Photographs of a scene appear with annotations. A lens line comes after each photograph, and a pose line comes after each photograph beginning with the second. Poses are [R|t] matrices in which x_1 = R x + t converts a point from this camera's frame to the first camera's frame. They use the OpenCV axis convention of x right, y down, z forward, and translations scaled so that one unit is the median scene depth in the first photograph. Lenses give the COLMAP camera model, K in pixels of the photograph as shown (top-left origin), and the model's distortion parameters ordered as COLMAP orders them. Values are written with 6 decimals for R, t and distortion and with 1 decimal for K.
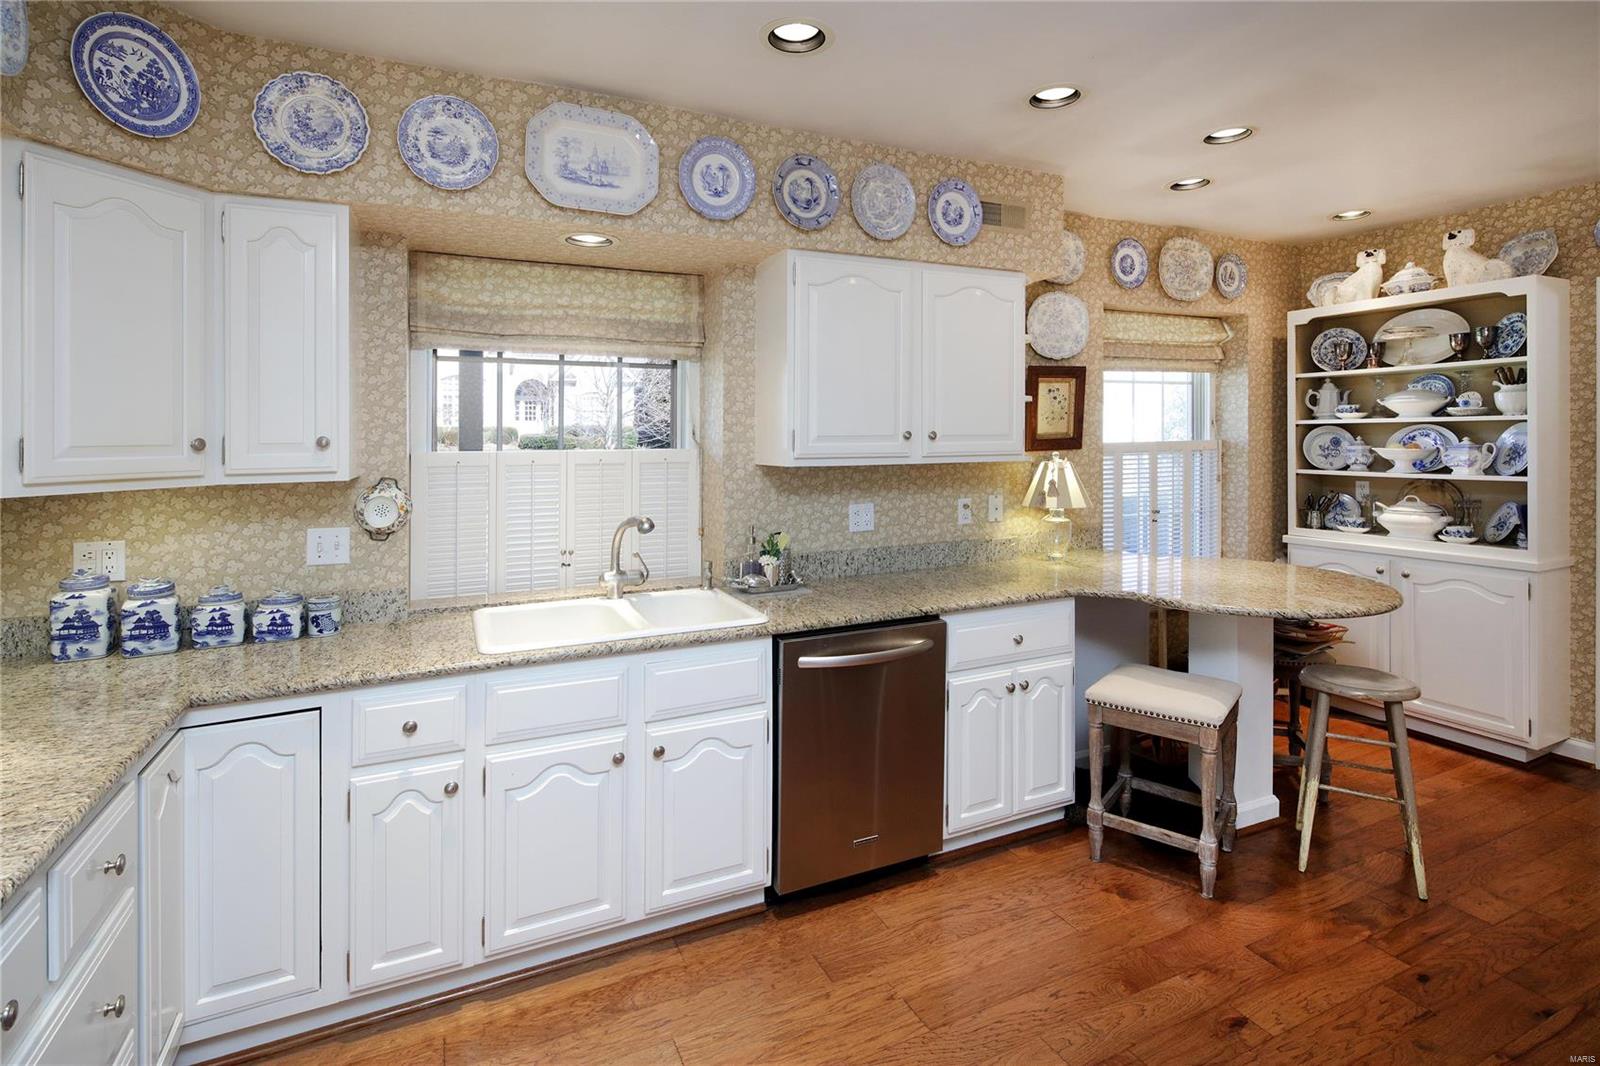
lens RADIAL K [[779.9, 0, 795.1], [0, 779.9, 440.5], [0, 0, 1]] dist [0.002895, 0.000286]
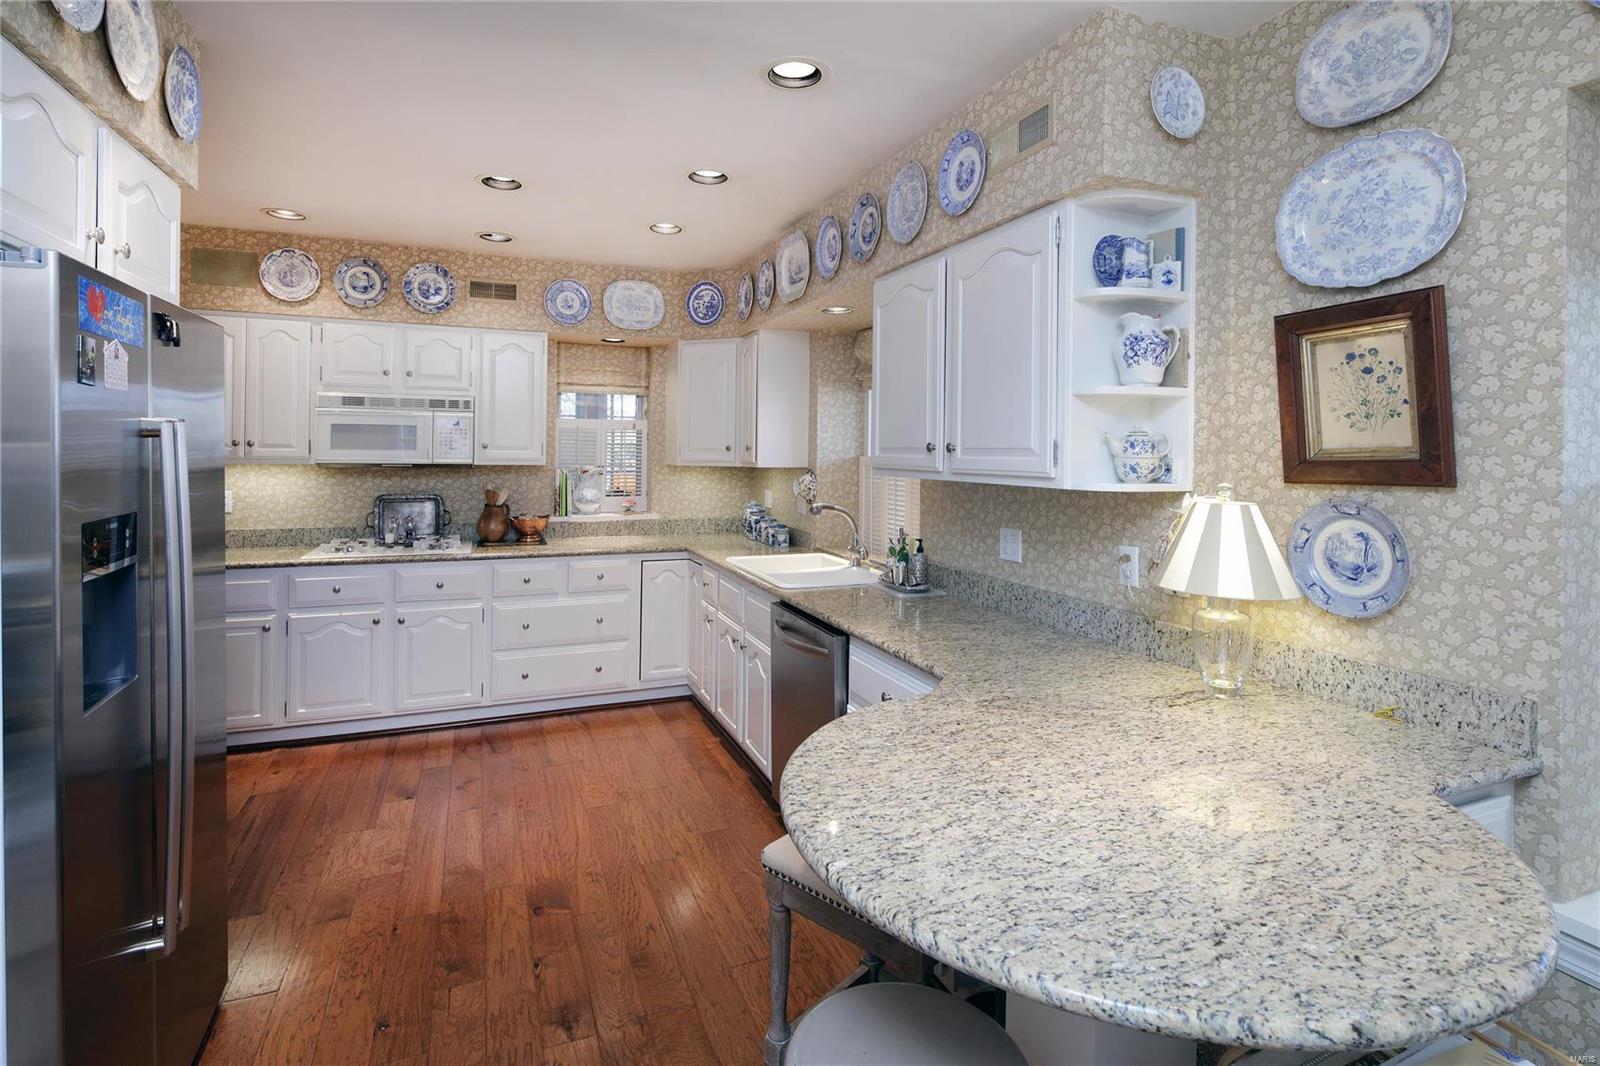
lens RADIAL K [[779.9, 0, 790.5], [0, 779.9, 448.3], [0, 0, 1]] dist [0.002895, 0.000286]
pose [[-0.061539, 0.004696, -0.998094, 0.933435], [-0.015215, 0.999868, 0.005642, -0.007529], [0.997989, 0.015533, -0.061459, 0.797350]]
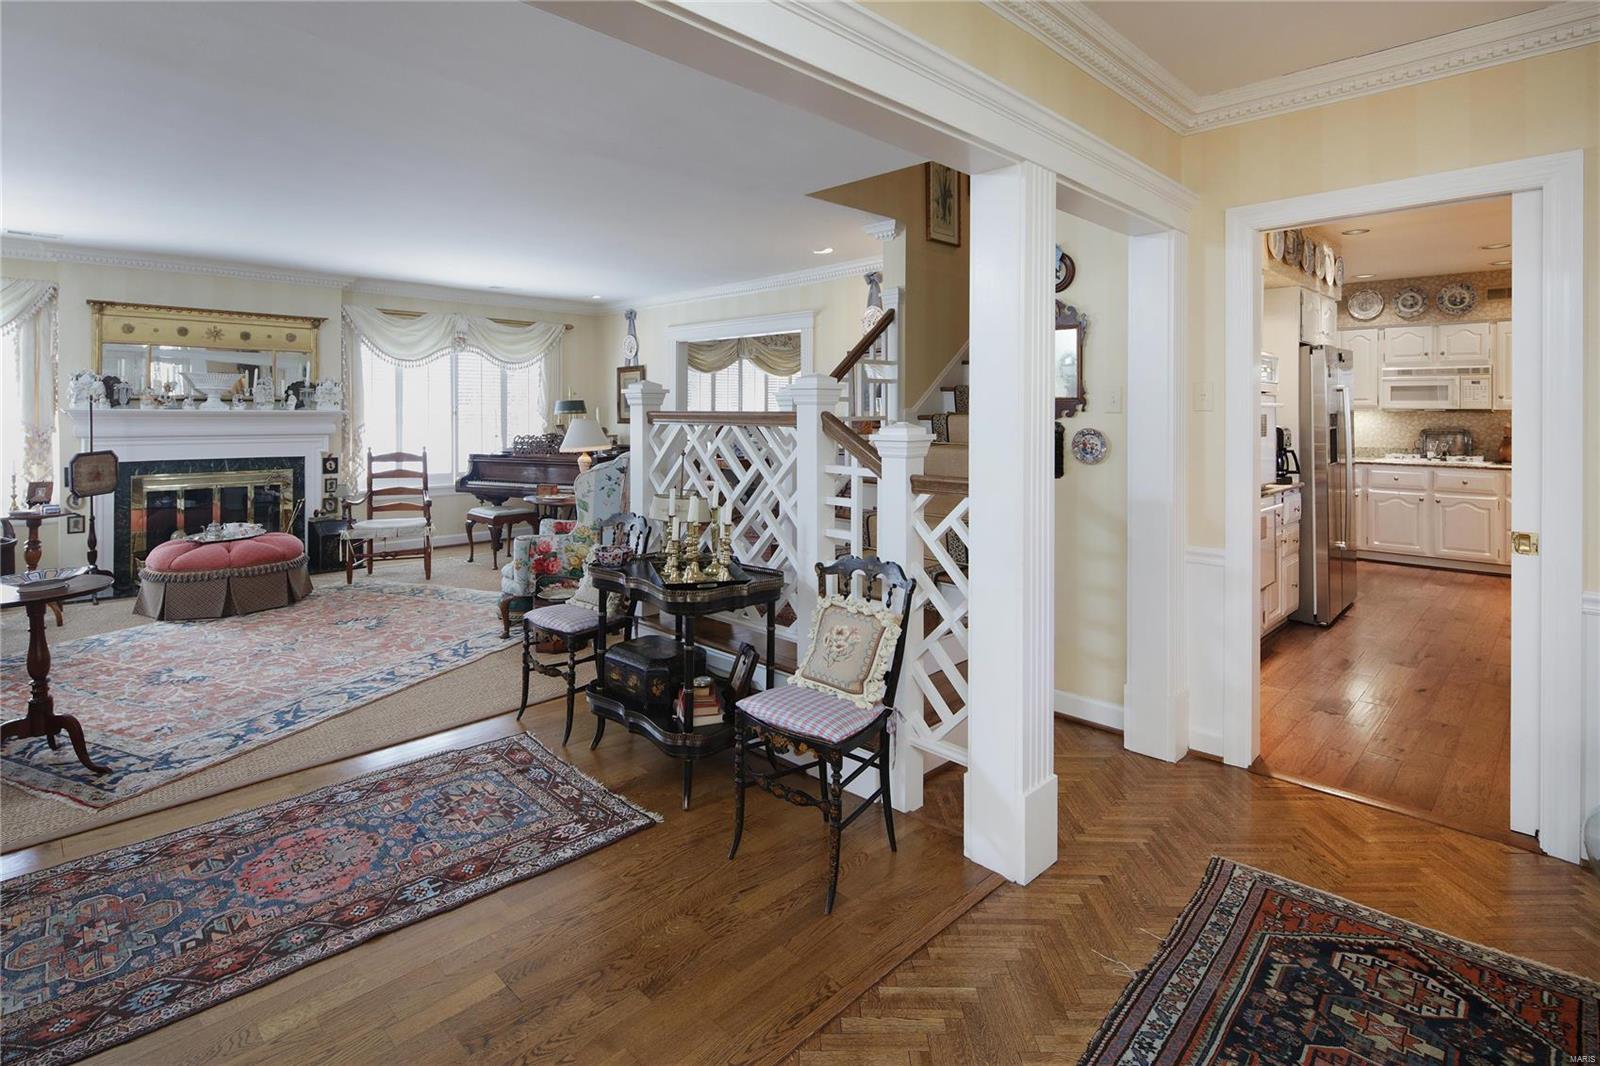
lens RADIAL K [[779.9, 0, 802.7], [0, 779.9, 412.2], [0, 0, 1]] dist [0.002895, 0.000286]
pose [[-0.946202, 0.008482, -0.323464, 1.602261], [0.006551, 0.999954, 0.007057, 0.008298], [0.323509, 0.004559, -0.946214, 1.253261]]
